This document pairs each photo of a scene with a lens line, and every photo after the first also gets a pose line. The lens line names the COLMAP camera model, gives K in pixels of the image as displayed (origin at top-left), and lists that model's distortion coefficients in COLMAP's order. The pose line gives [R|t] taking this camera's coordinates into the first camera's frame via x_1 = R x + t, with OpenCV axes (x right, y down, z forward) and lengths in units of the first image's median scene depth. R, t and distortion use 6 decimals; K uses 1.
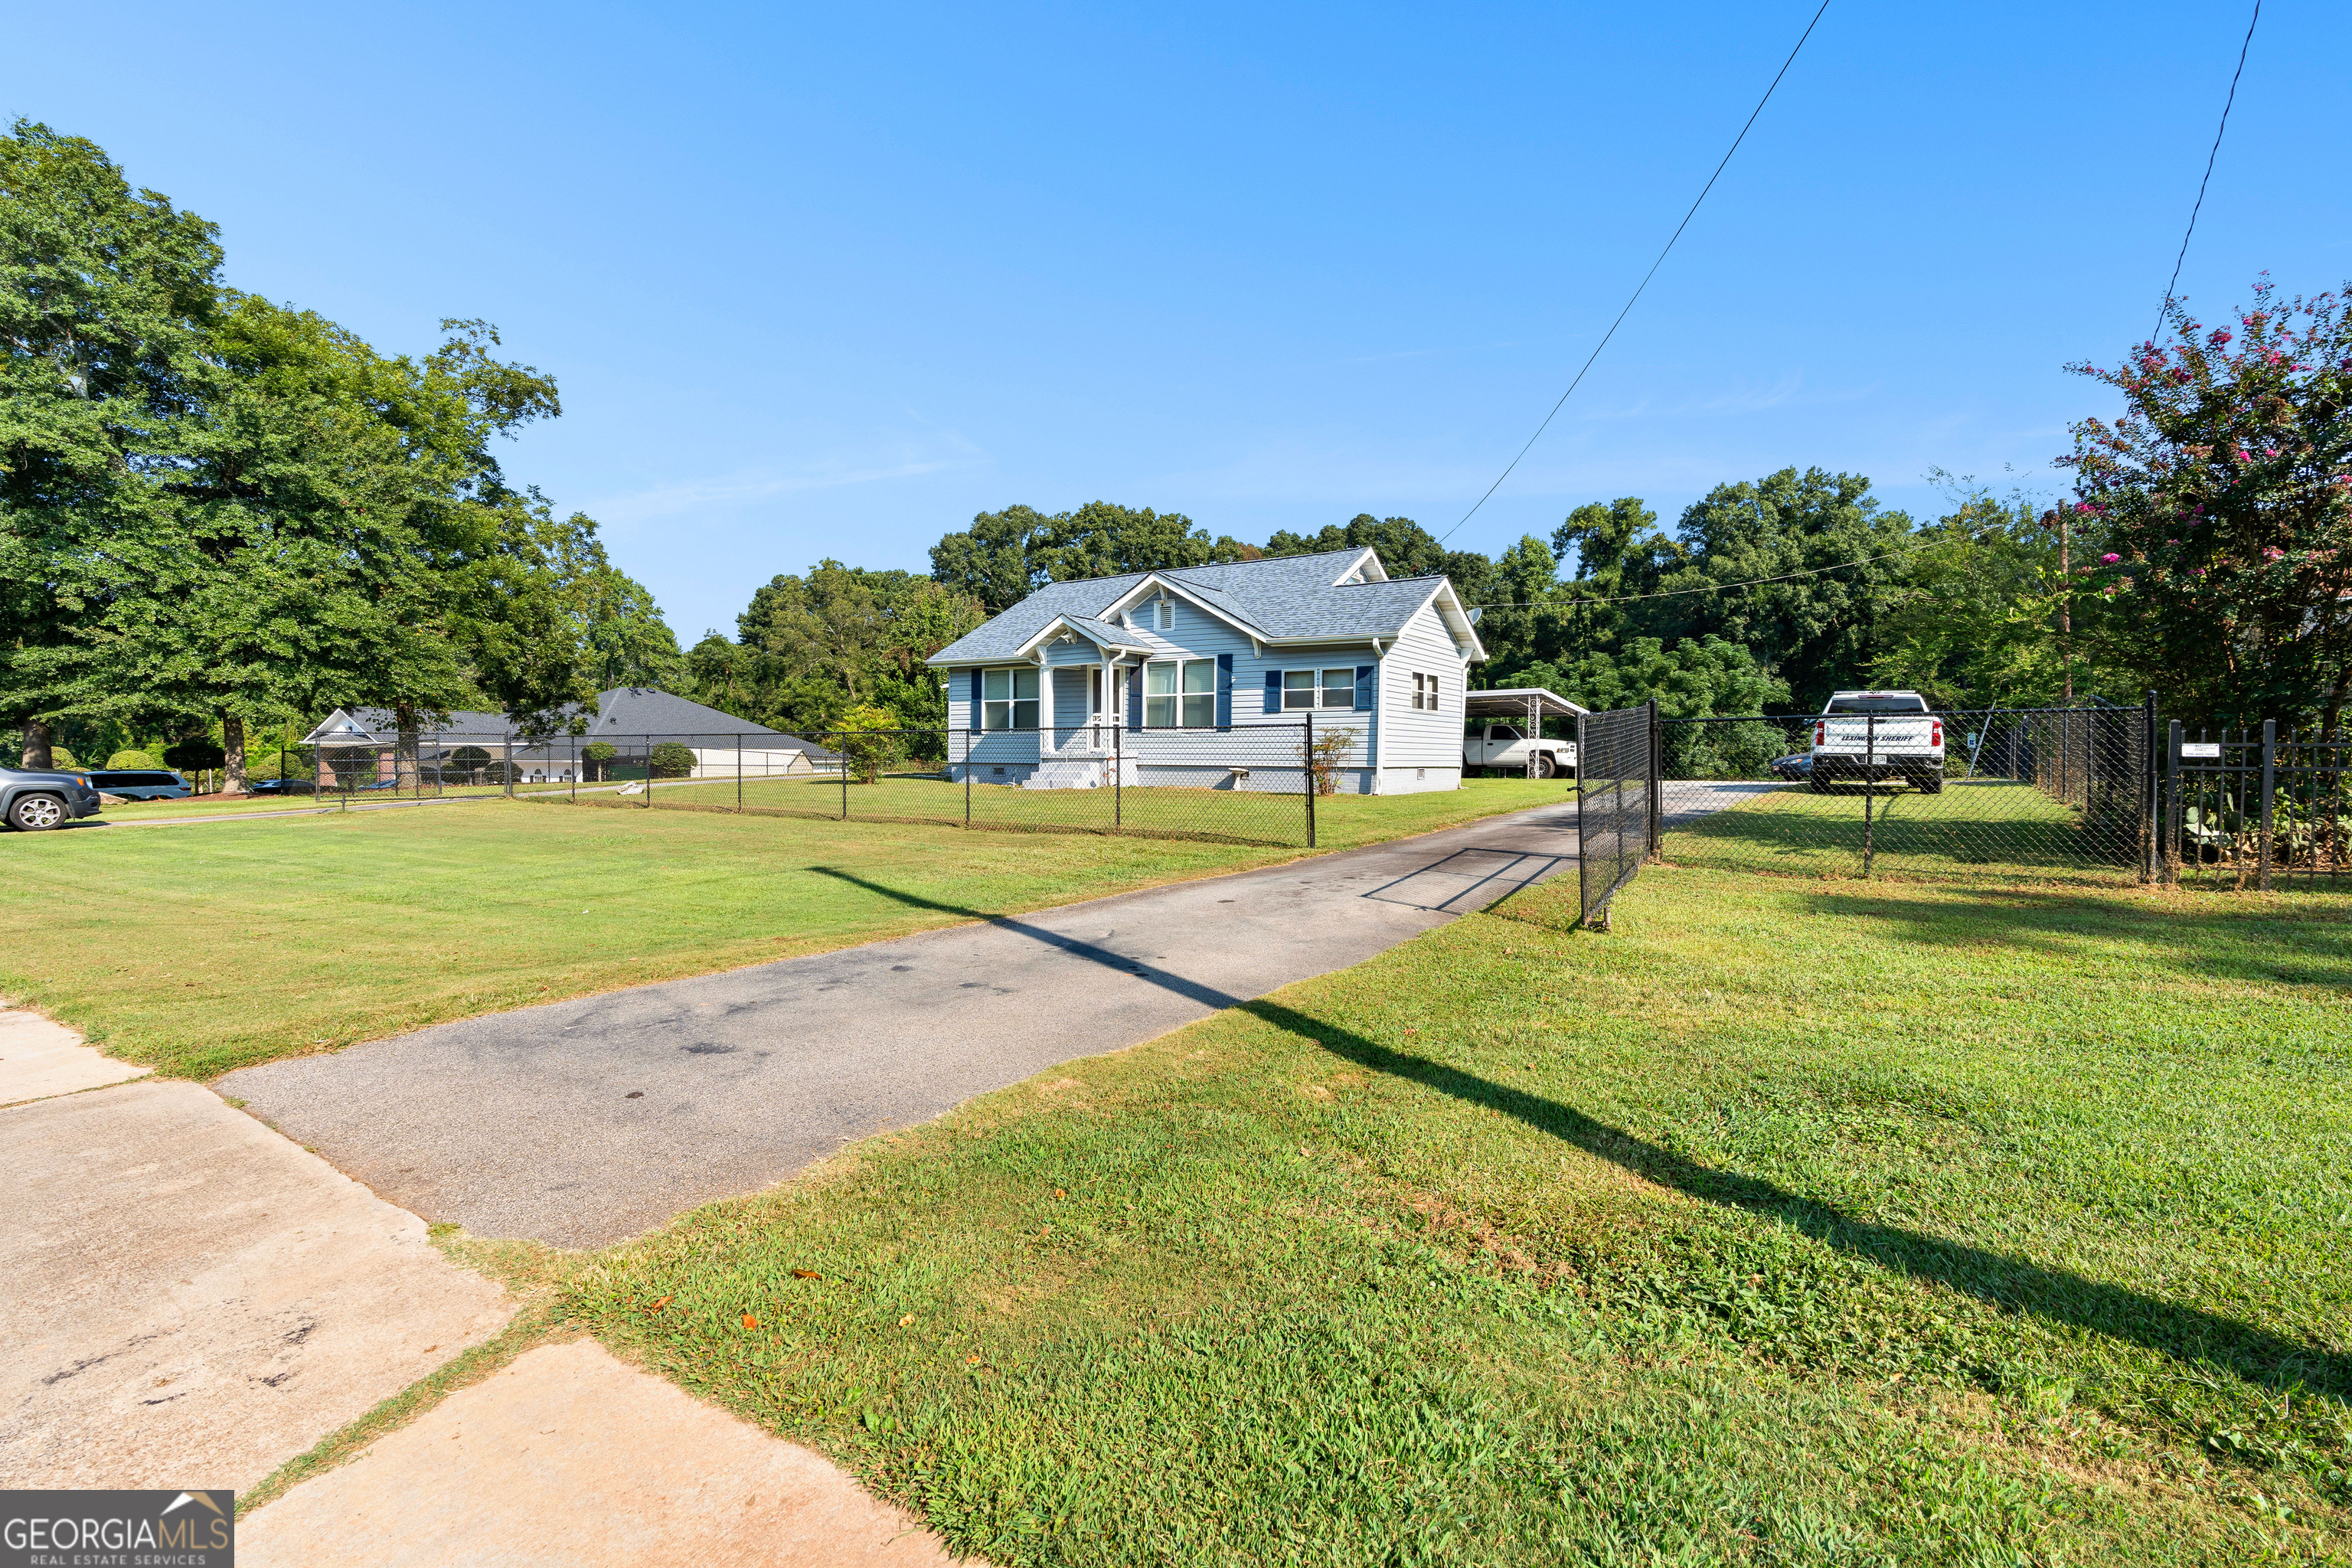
lens RADIAL K [[1054.3, 0, 1177.3], [0, 1054.3, 779.2], [0, 0, 1]] dist [-0.013046, 0.005107]
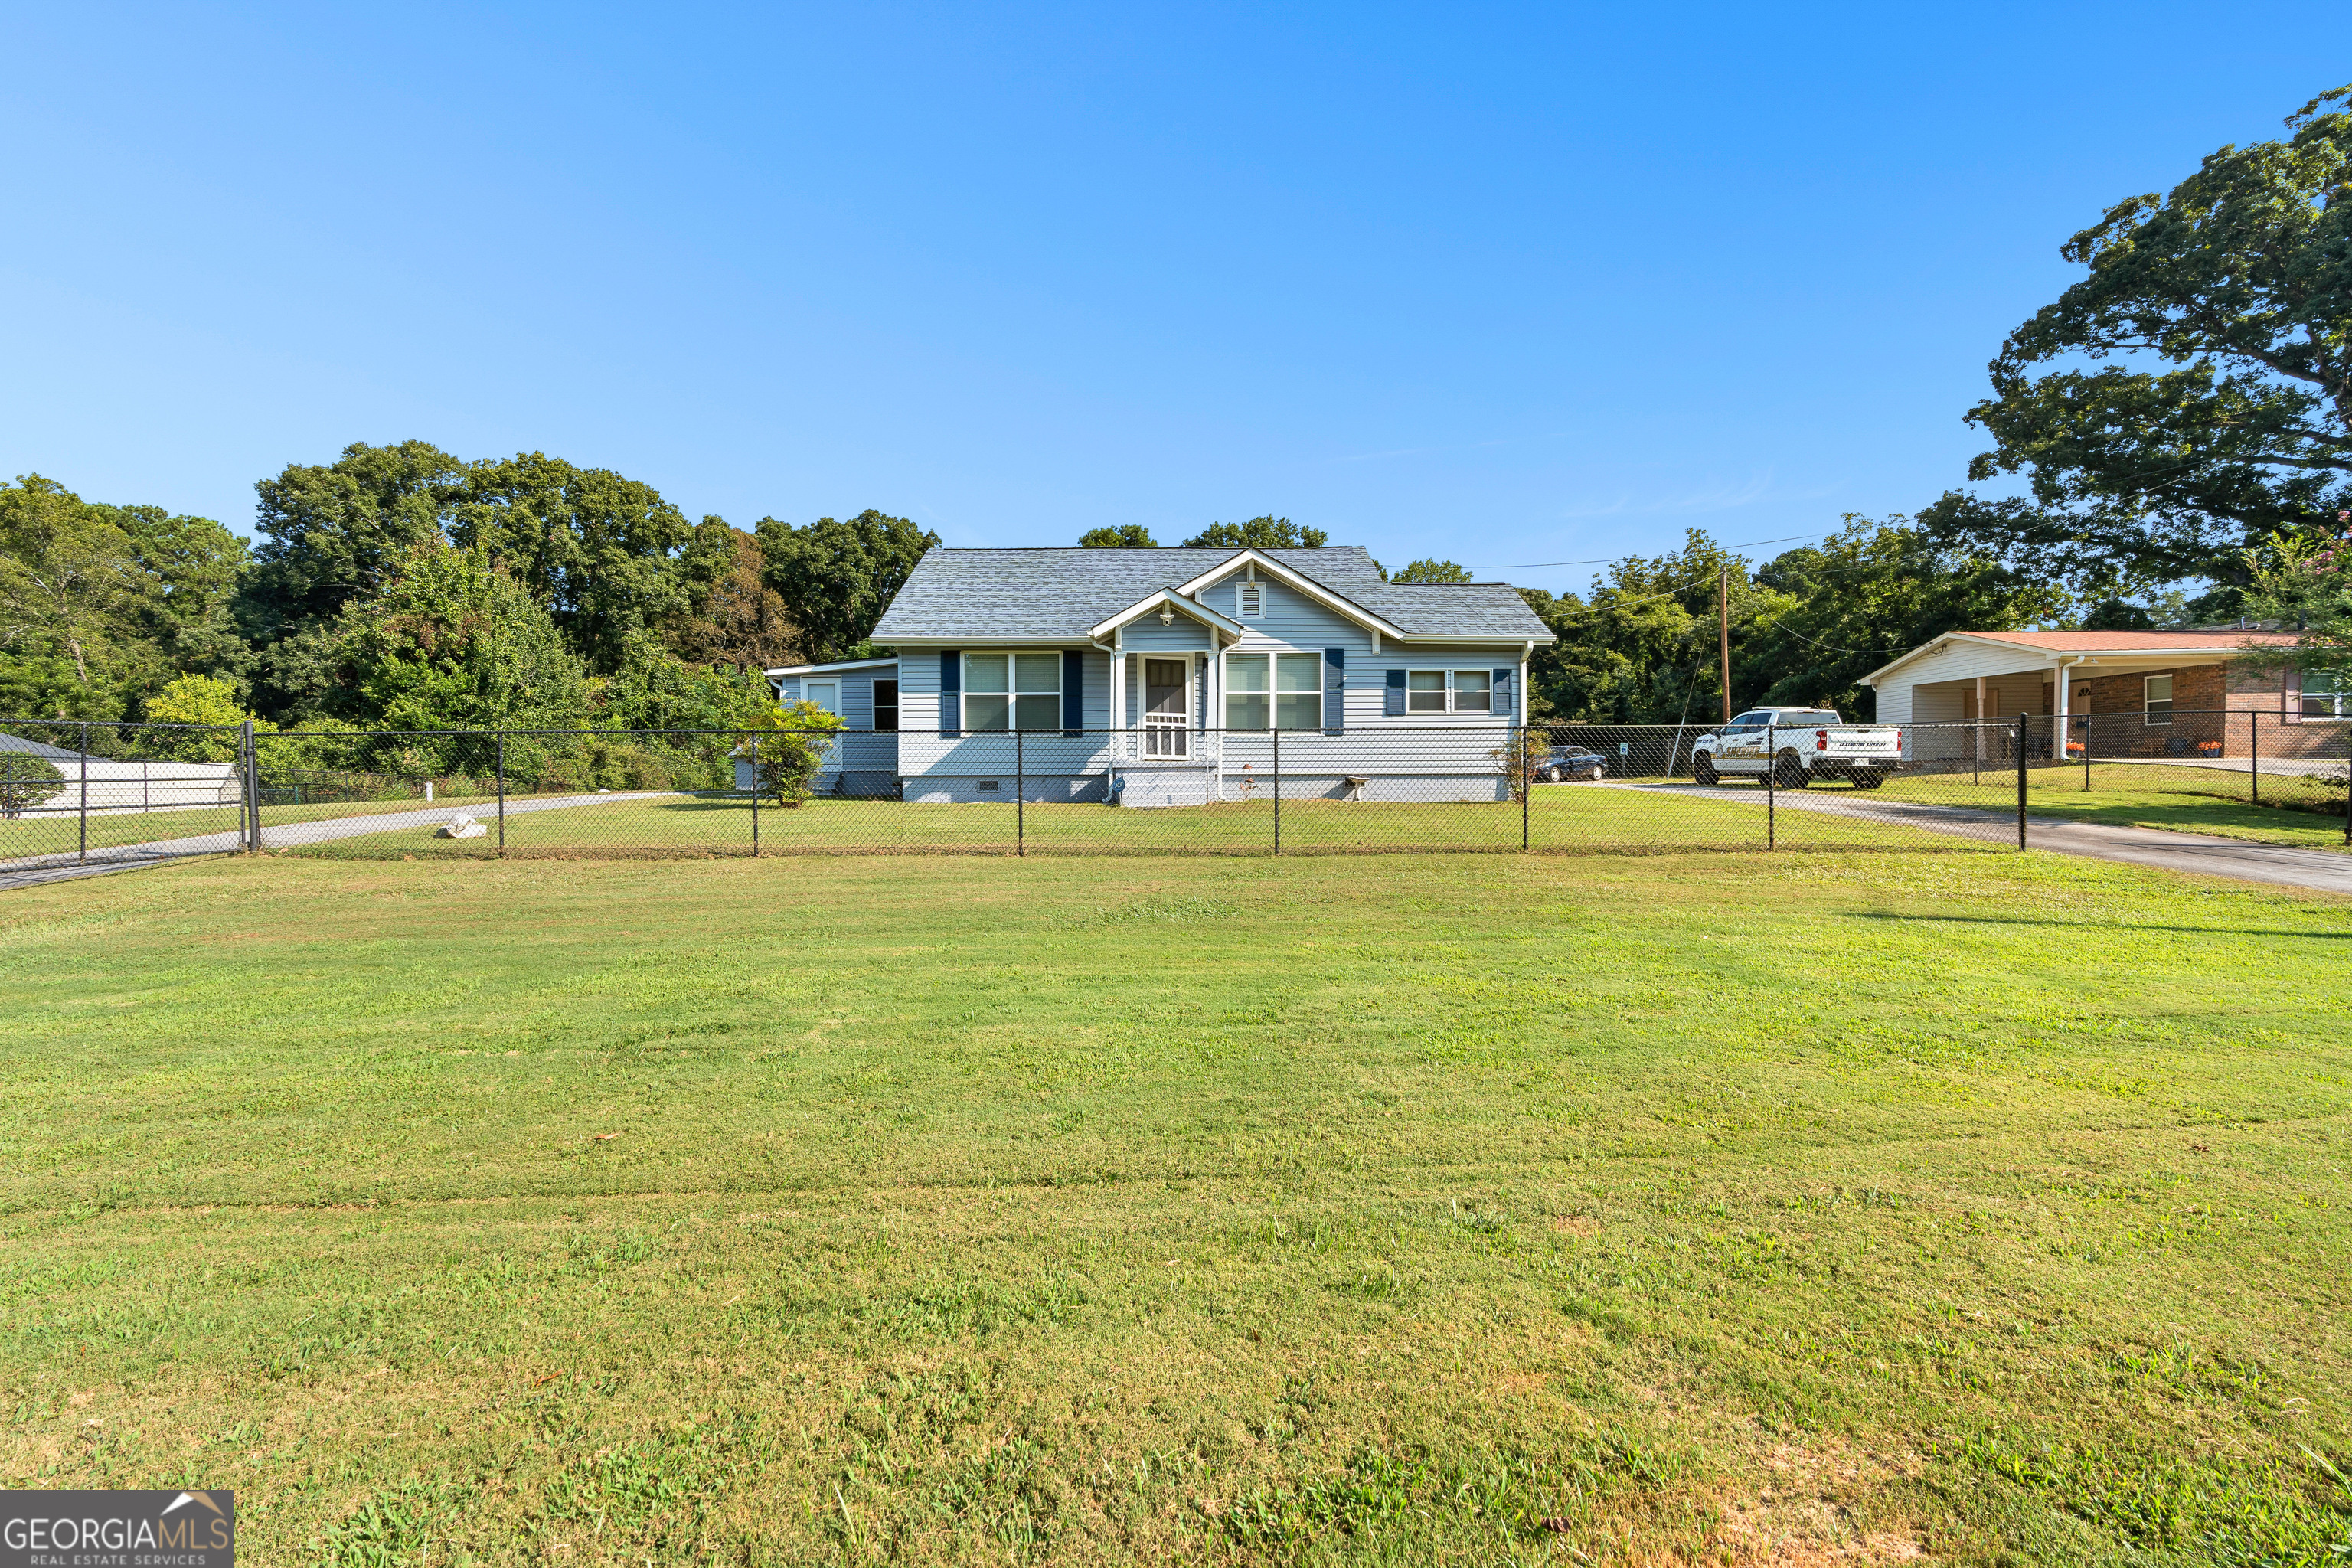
lens RADIAL K [[1054.3, 0, 1165.3], [0, 1054.3, 775.1], [0, 0, 1]] dist [-0.013046, 0.005107]
pose [[0.832448, -0.012389, 0.553965, -0.267472], [0.020250, 0.999762, -0.008071, -0.003521], [-0.553733, 0.017936, 0.832501, 0.159165]]
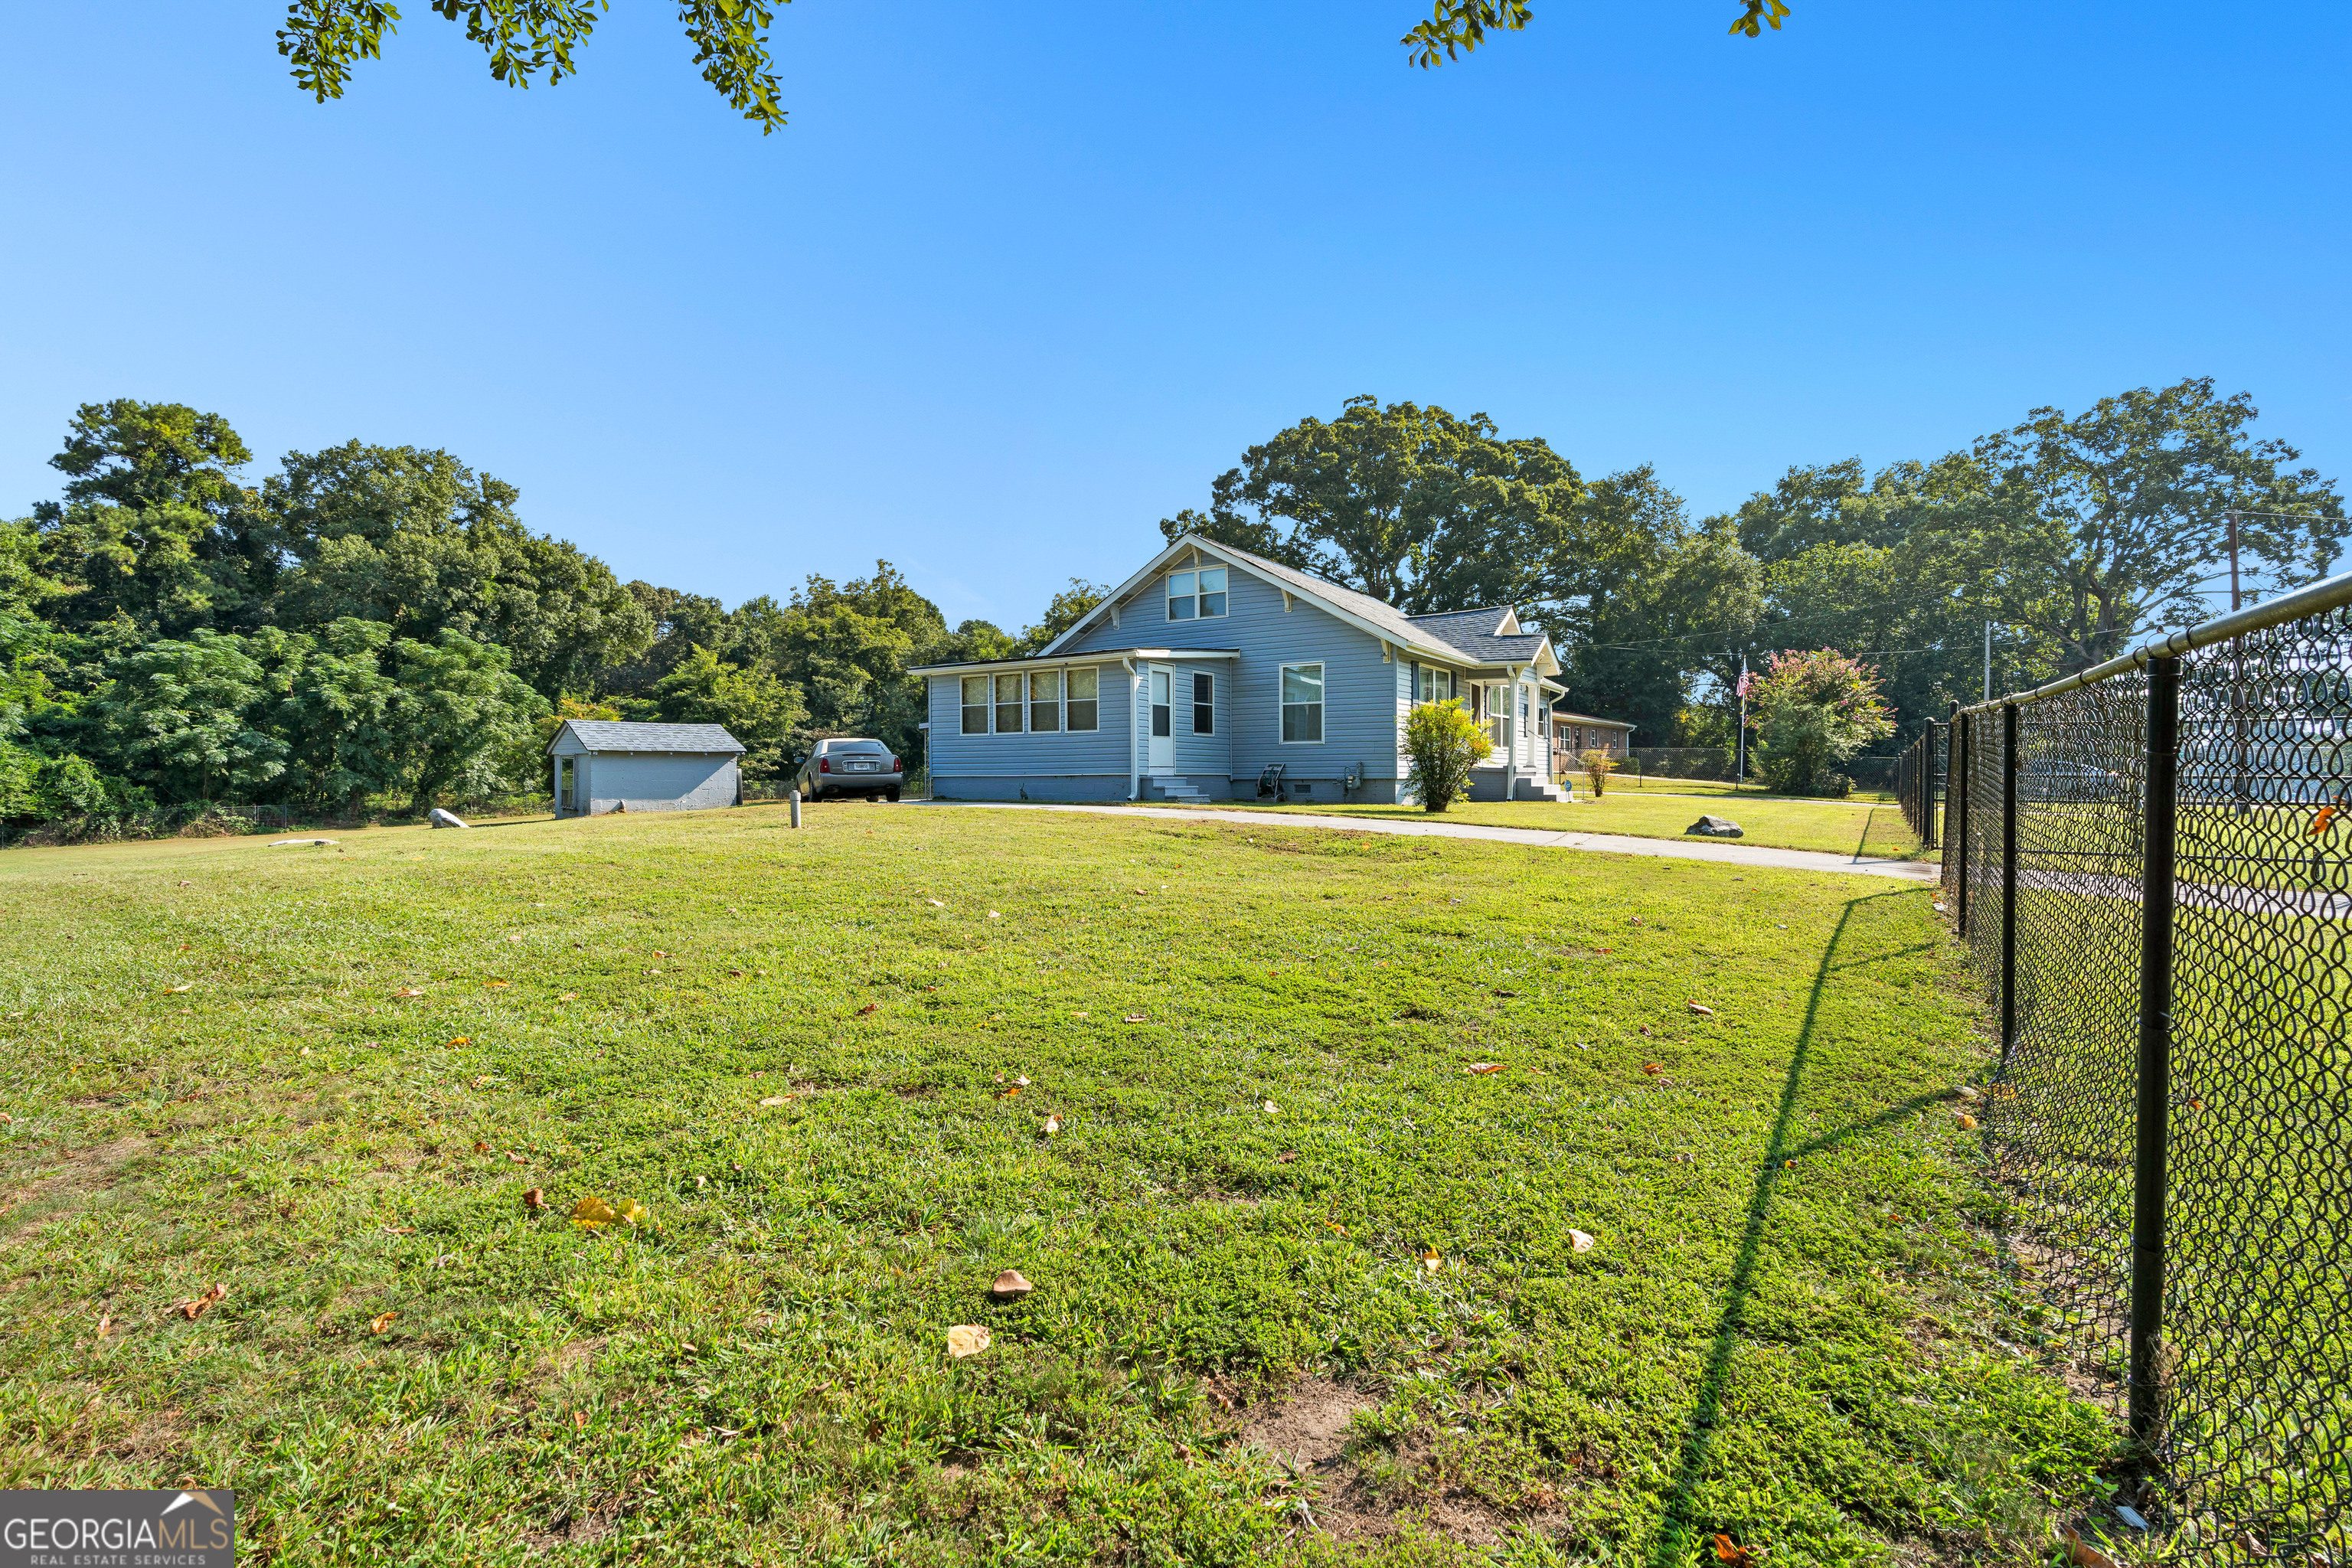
lens RADIAL K [[1054.3, 0, 1174.0], [0, 1054.3, 789.8], [0, 0, 1]] dist [-0.013046, 0.005107]
pose [[-0.015761, -0.020033, 0.999675, -0.541038], [0.025411, 0.999468, 0.020429, -0.015947], [-0.999553, 0.025725, -0.015243, 0.662180]]
